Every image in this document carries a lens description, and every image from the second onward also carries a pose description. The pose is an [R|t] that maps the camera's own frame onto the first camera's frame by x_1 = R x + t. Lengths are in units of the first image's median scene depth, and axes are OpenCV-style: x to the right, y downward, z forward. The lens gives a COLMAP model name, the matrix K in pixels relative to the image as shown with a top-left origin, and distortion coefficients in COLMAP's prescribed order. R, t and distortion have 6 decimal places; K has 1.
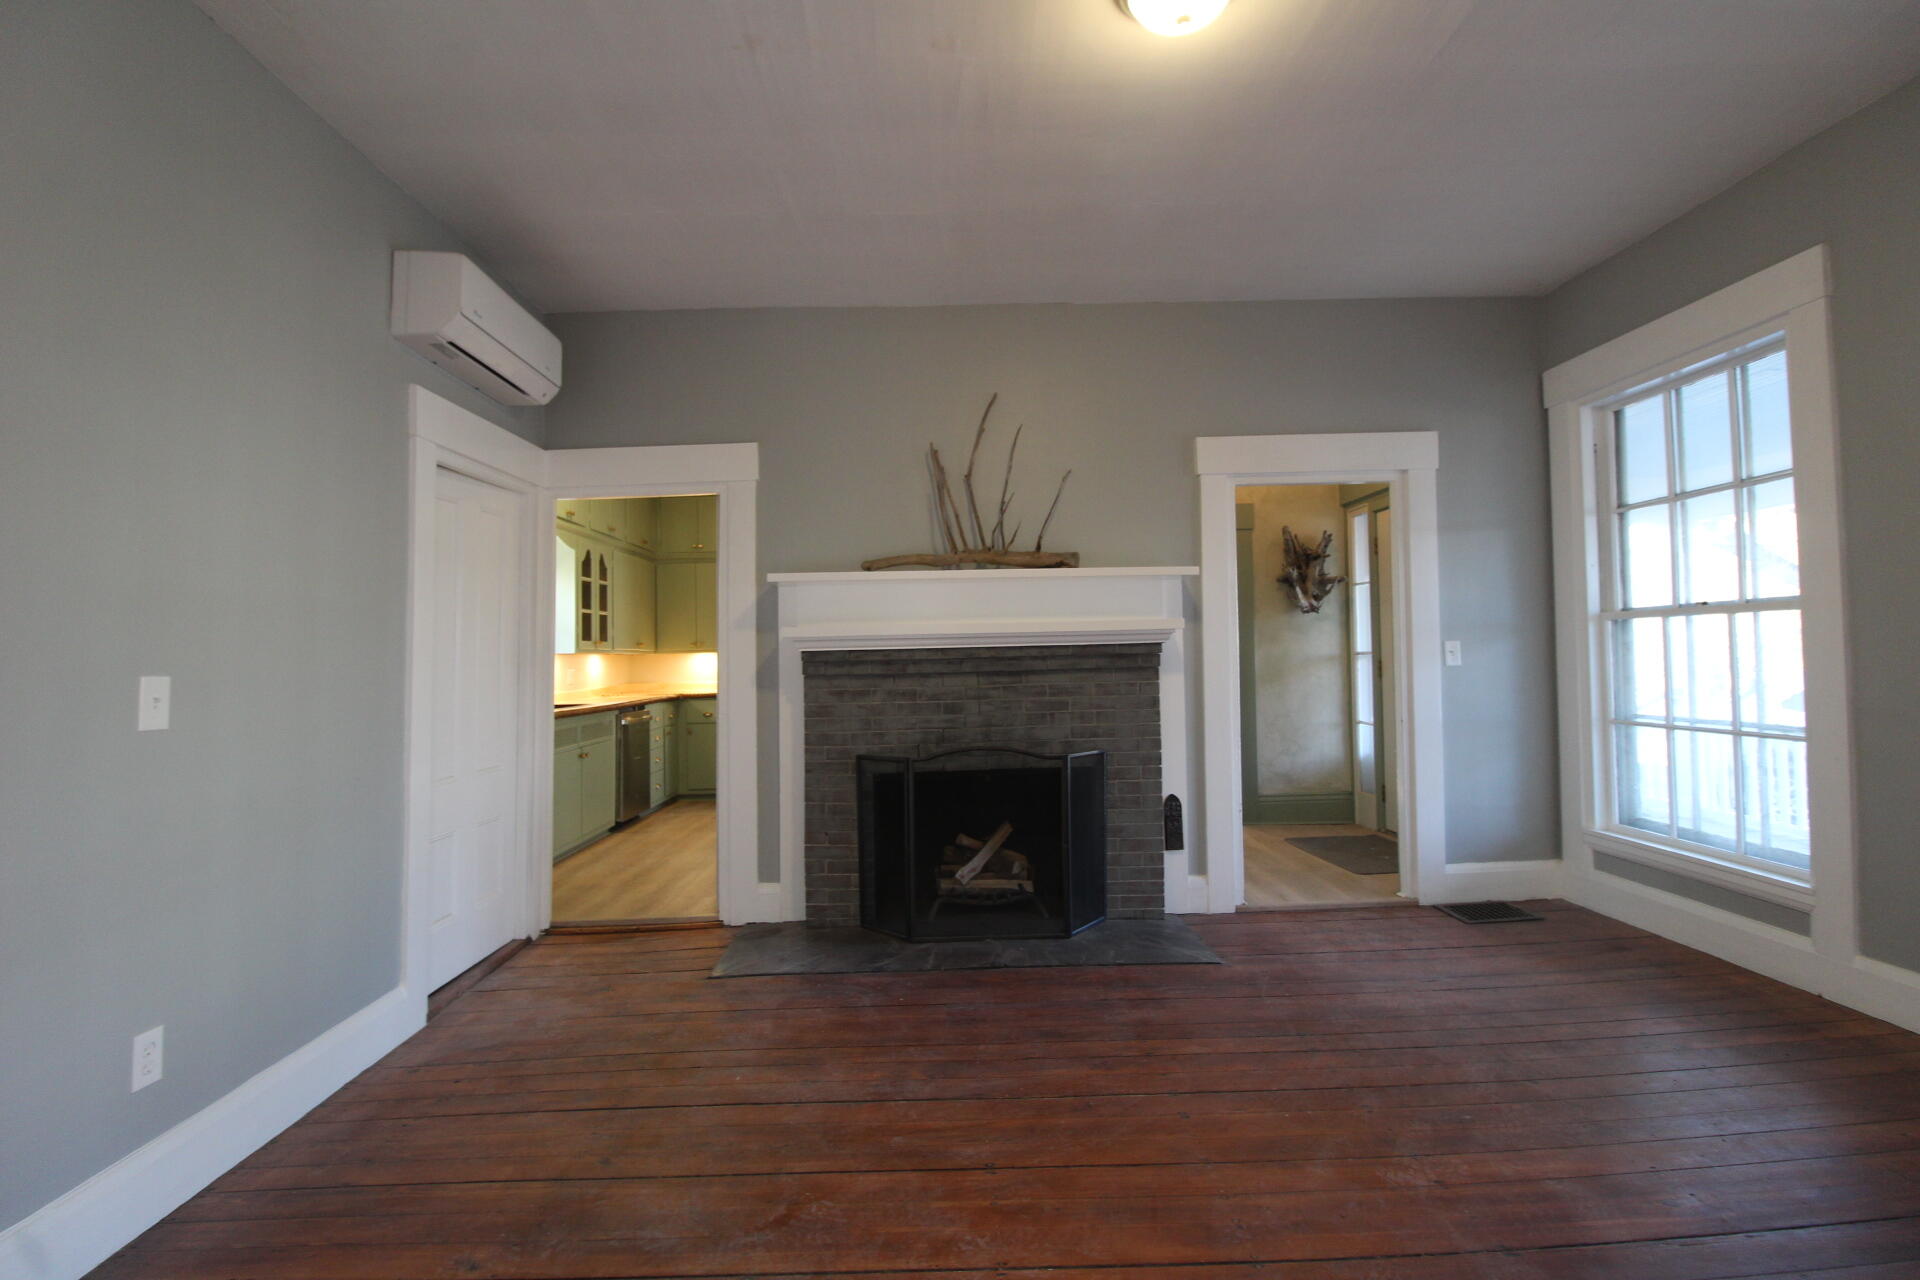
lens RADIAL K [[881.4, 0, 952.5], [0, 881.4, 624.6], [0, 0, 1]] dist [0.001841, 0.000133]
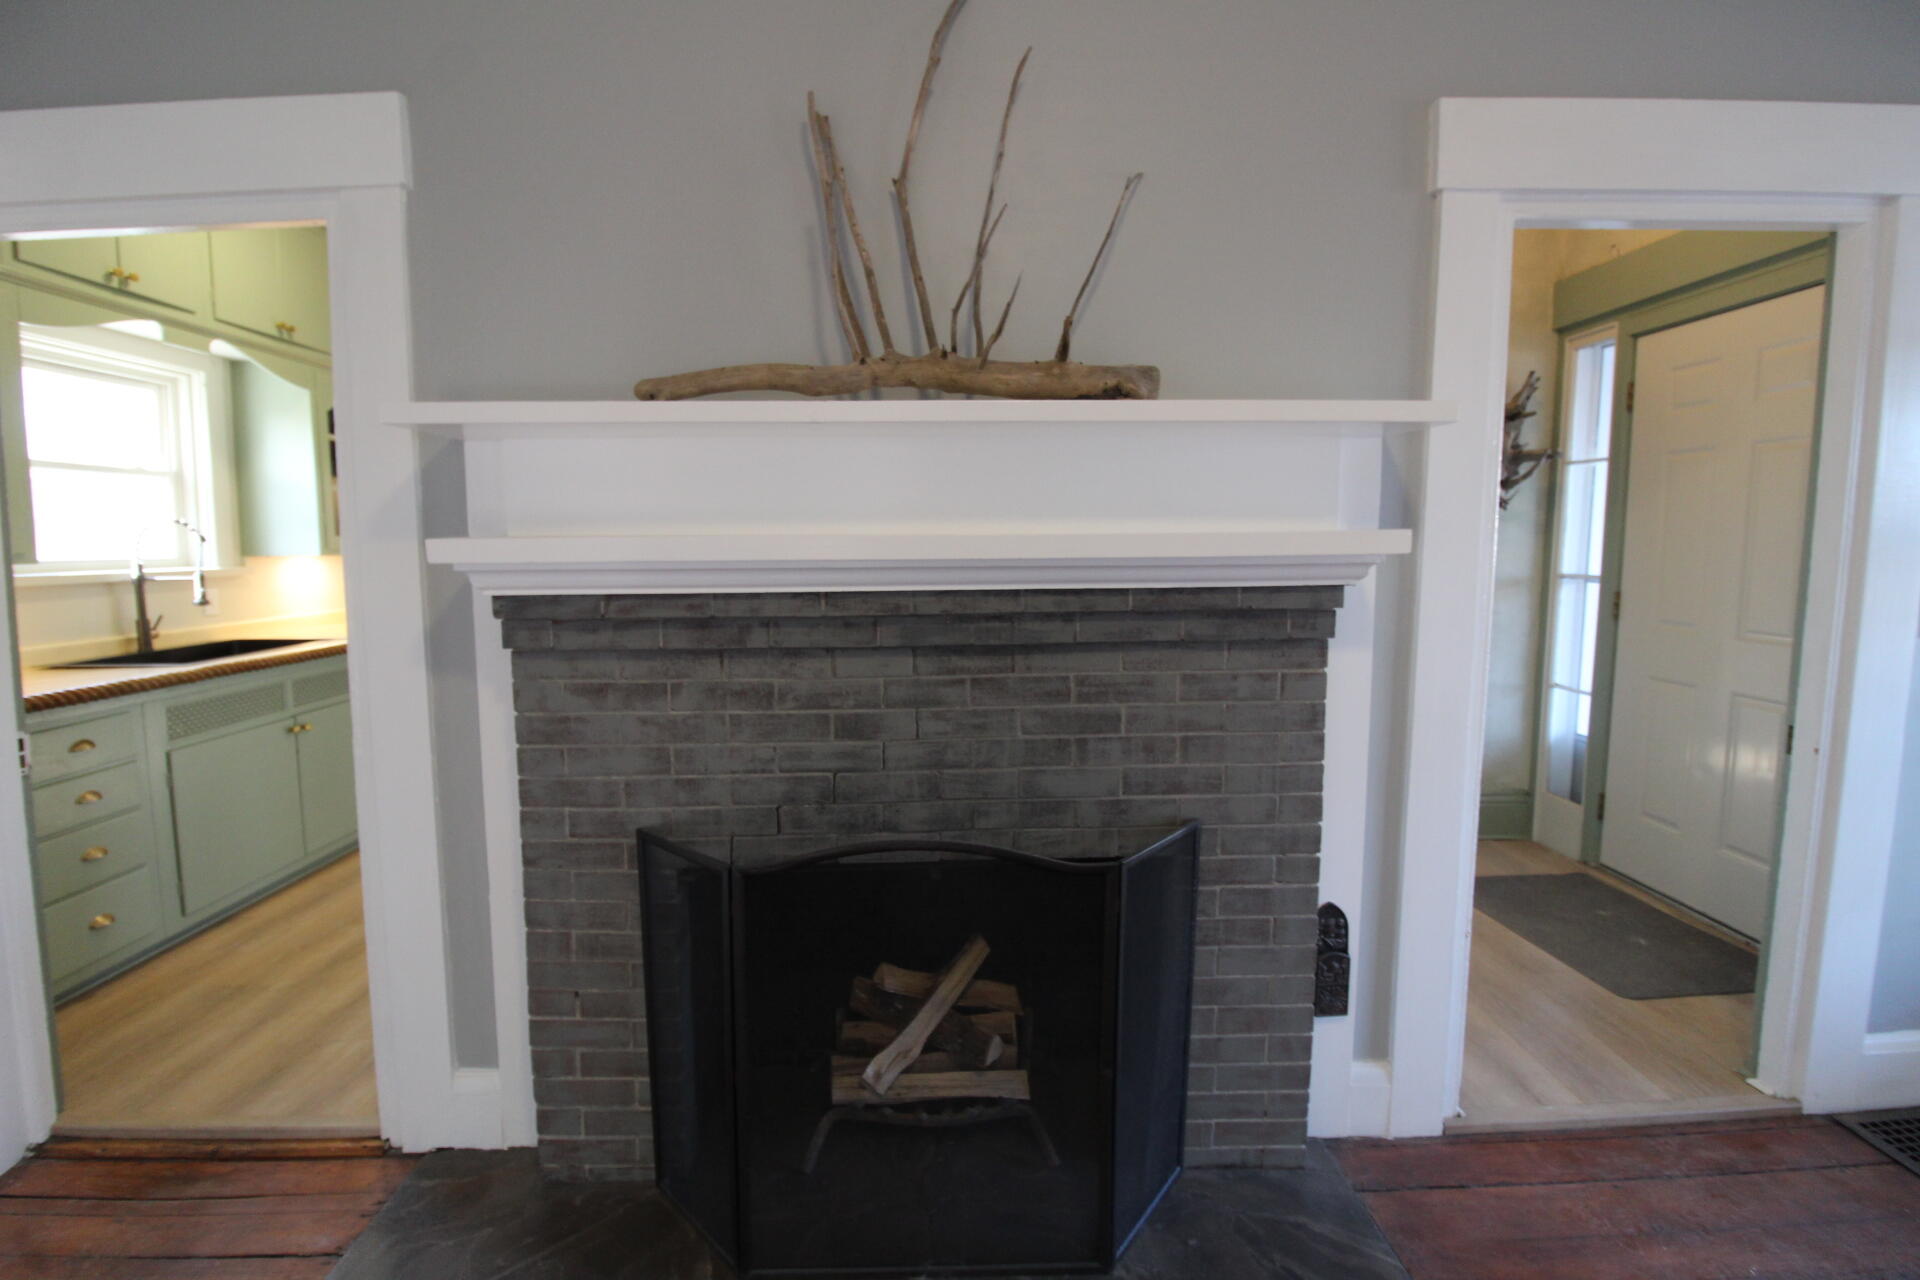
lens RADIAL K [[881.4, 0, 952.5], [0, 881.4, 624.6], [0, 0, 1]] dist [0.001841, 0.000133]
pose [[0.999890, 0.014637, -0.002332, 0.048197], [-0.014203, 0.991189, 0.131693, -0.013939], [0.004239, -0.131646, 0.991288, 0.569300]]
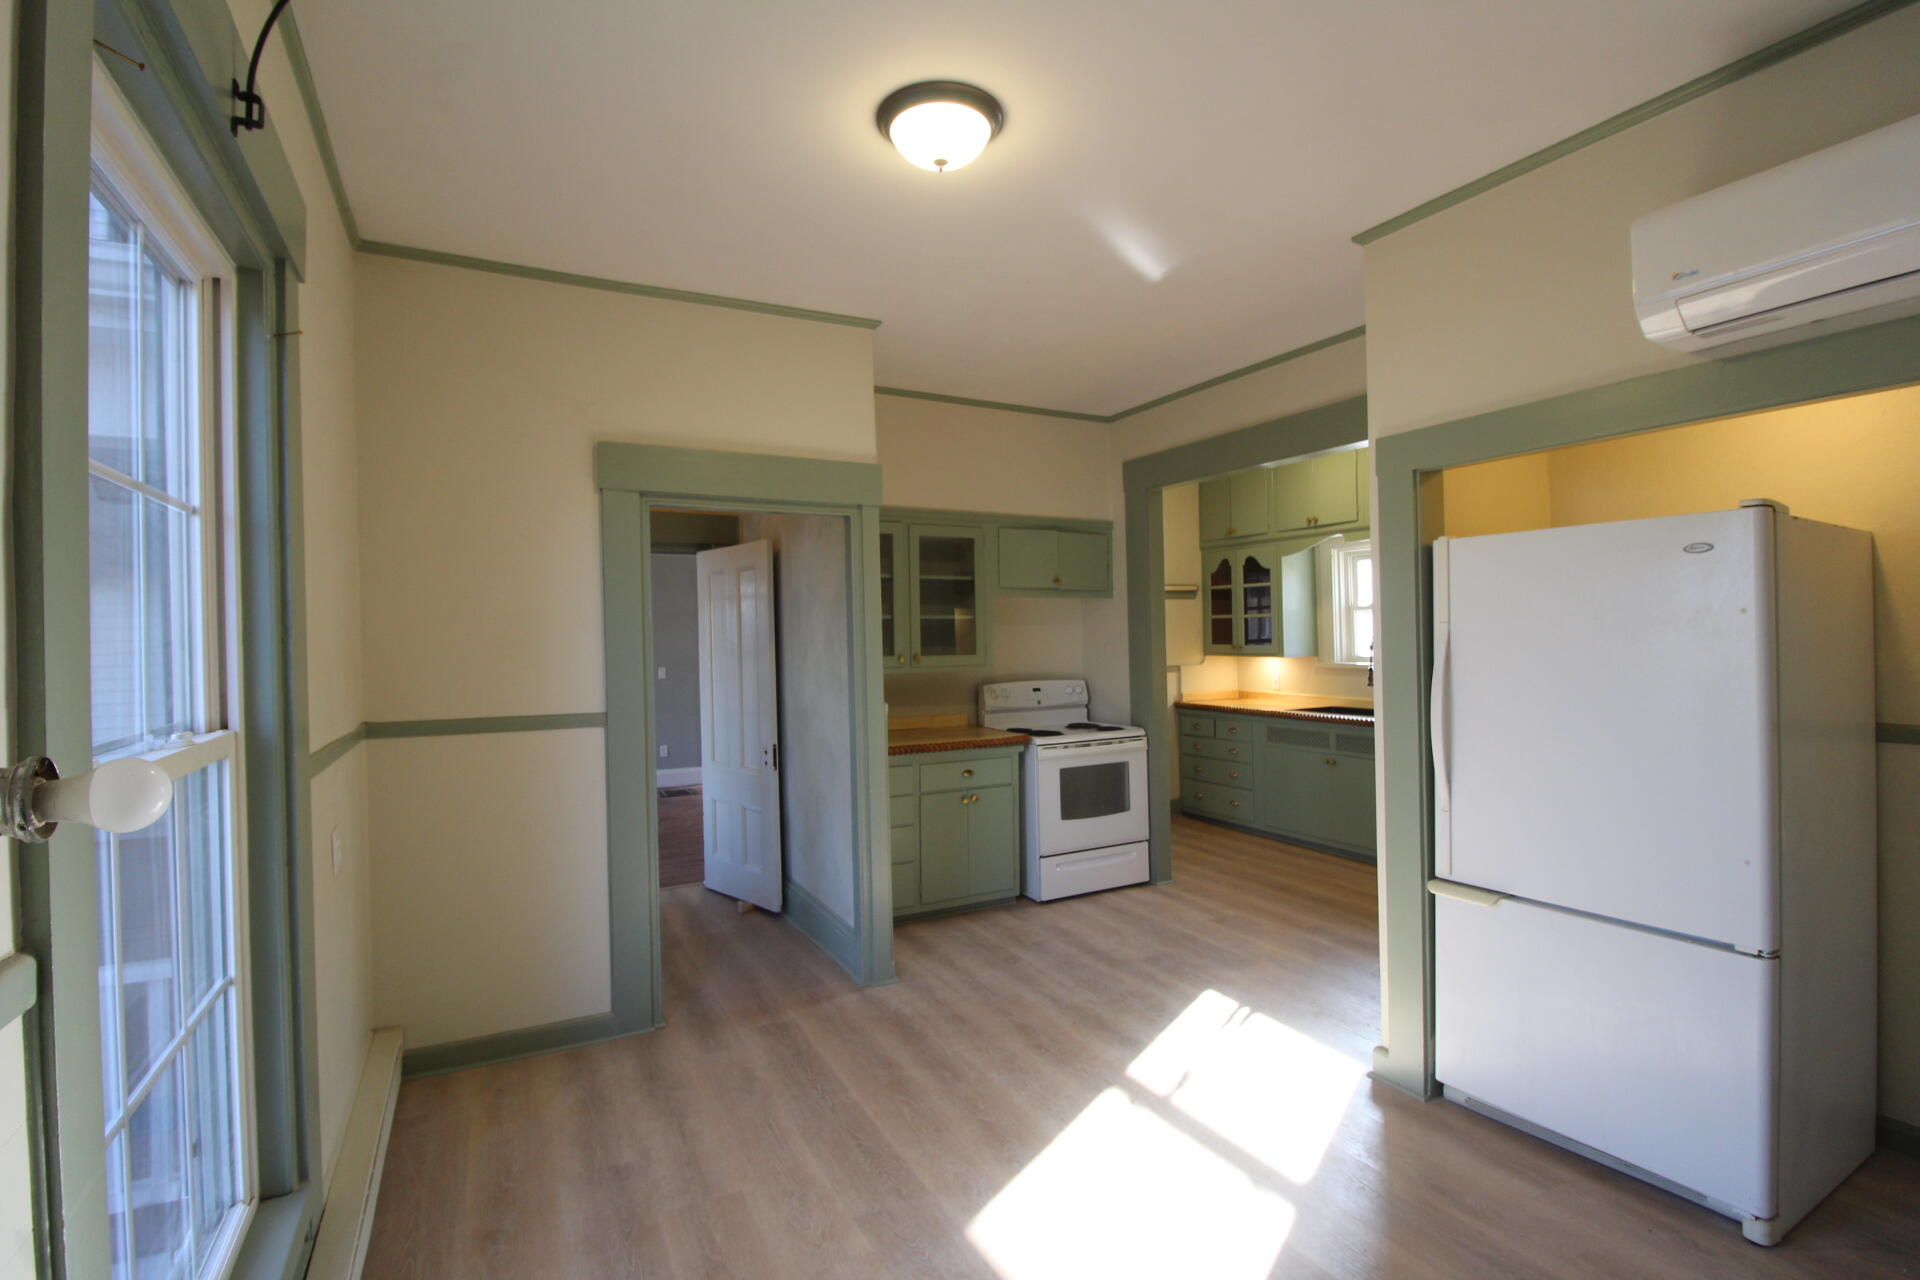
lens RADIAL K [[881.4, 0, 952.5], [0, 881.4, 624.6], [0, 0, 1]] dist [0.001841, 0.000133]
pose [[-0.890391, 0.031121, -0.454132, 0.597180], [0.047963, 0.998521, -0.025612, -0.006986], [0.452663, -0.044586, -0.890566, 2.402998]]
